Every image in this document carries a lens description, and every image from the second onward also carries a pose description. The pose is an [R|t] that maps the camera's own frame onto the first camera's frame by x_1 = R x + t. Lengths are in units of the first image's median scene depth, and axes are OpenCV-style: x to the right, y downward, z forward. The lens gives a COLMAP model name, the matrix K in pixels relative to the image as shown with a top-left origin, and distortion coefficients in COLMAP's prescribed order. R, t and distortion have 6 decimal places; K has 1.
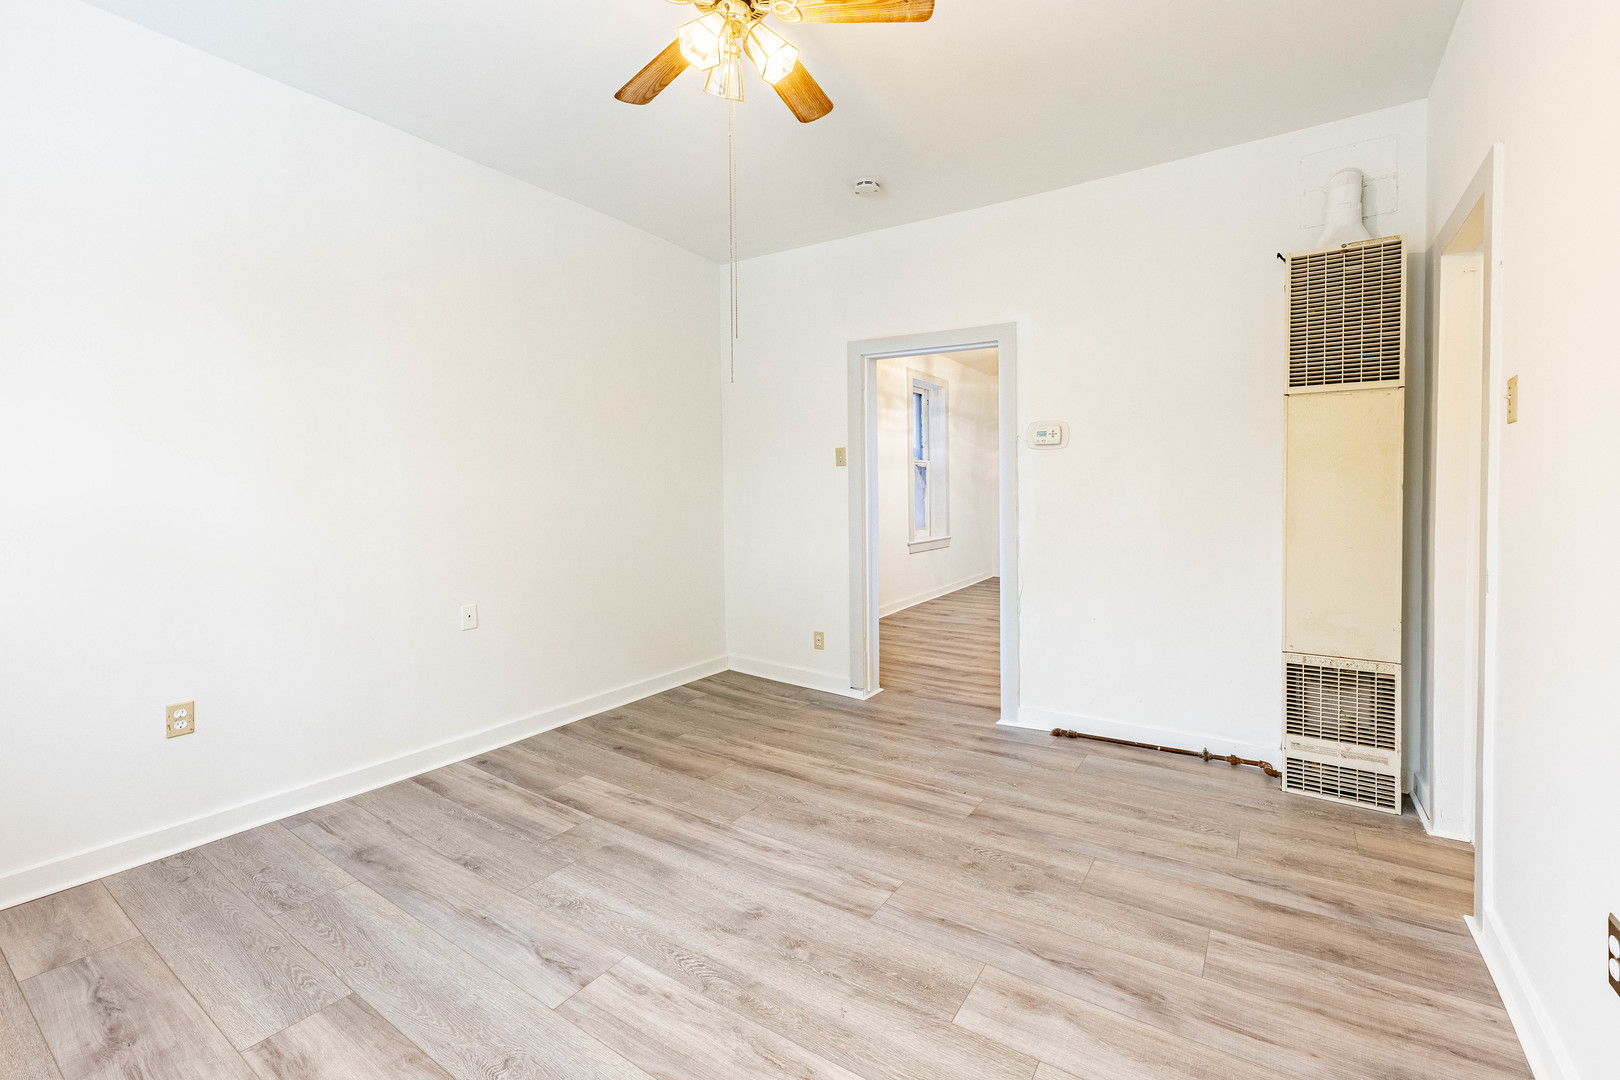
lens RADIAL K [[661.6, 0, 804.7], [0, 661.6, 515.2], [0, 0, 1]] dist [0.003808, -0.000235]
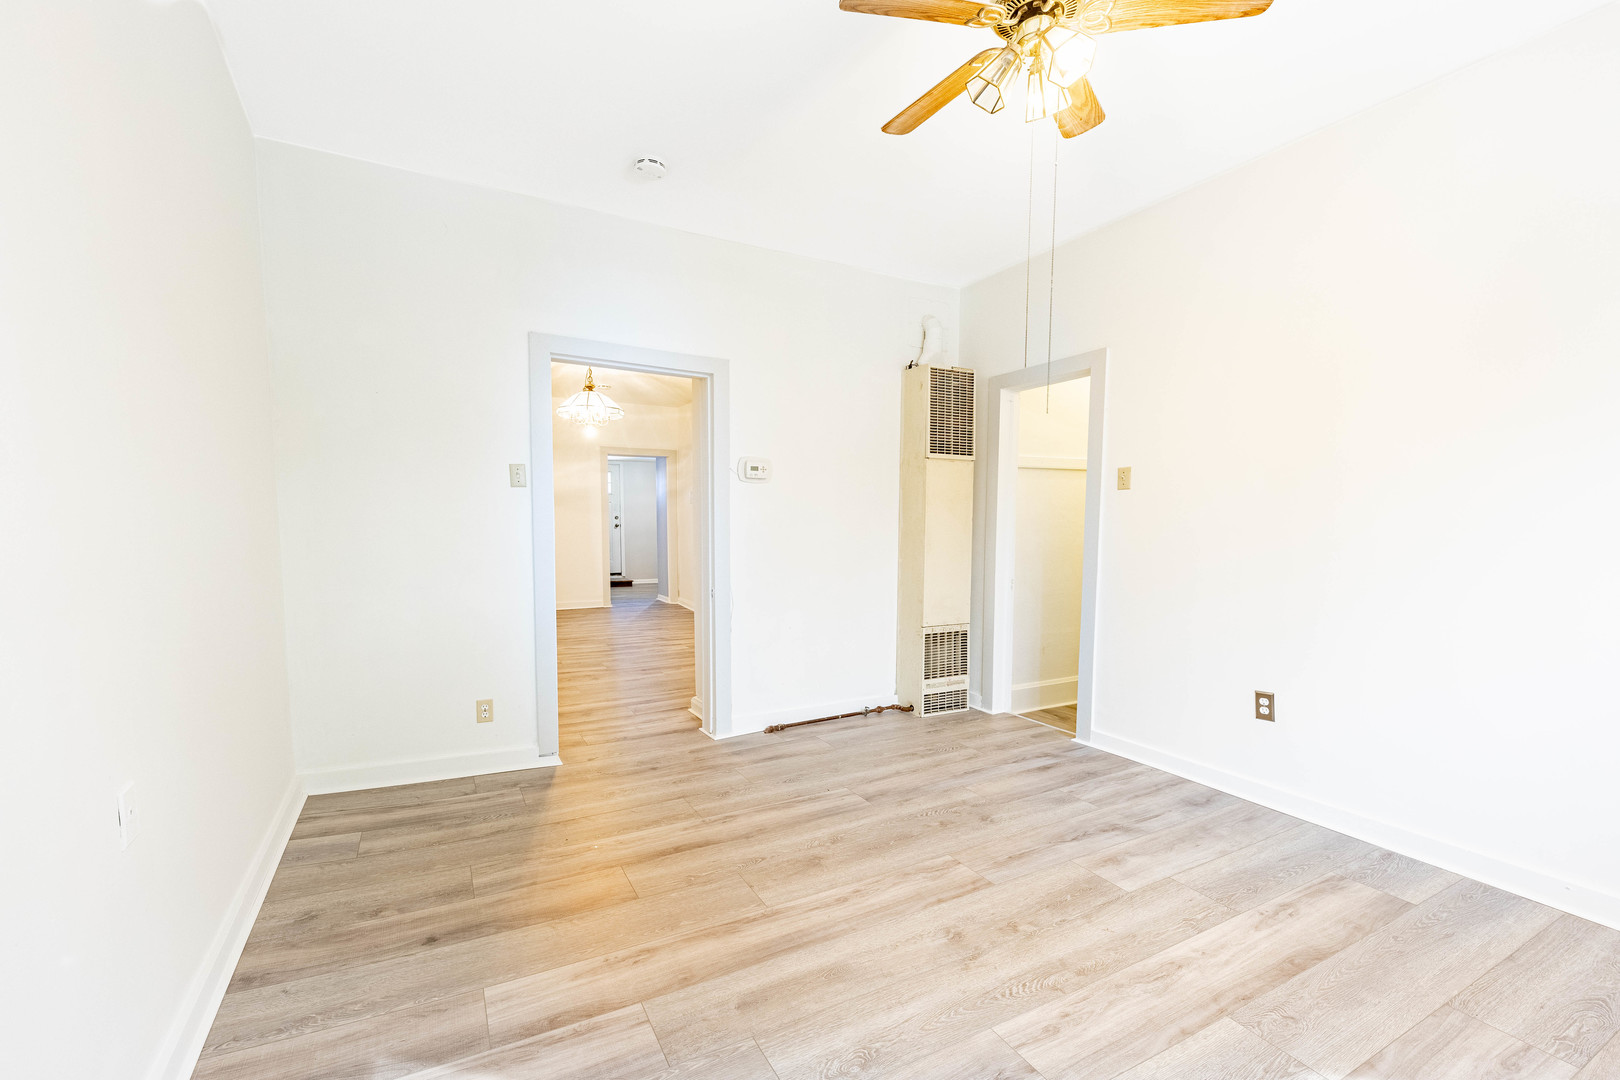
lens RADIAL K [[646.1, 0, 807.7], [0, 646.1, 570.9], [0, 0, 1]] dist [0.005446, -0.000146]
pose [[0.516402, -0.060931, 0.854176, -0.719619], [0.024214, 0.998106, 0.056559, -0.014707], [-0.856004, -0.008524, 0.516899, 0.486836]]
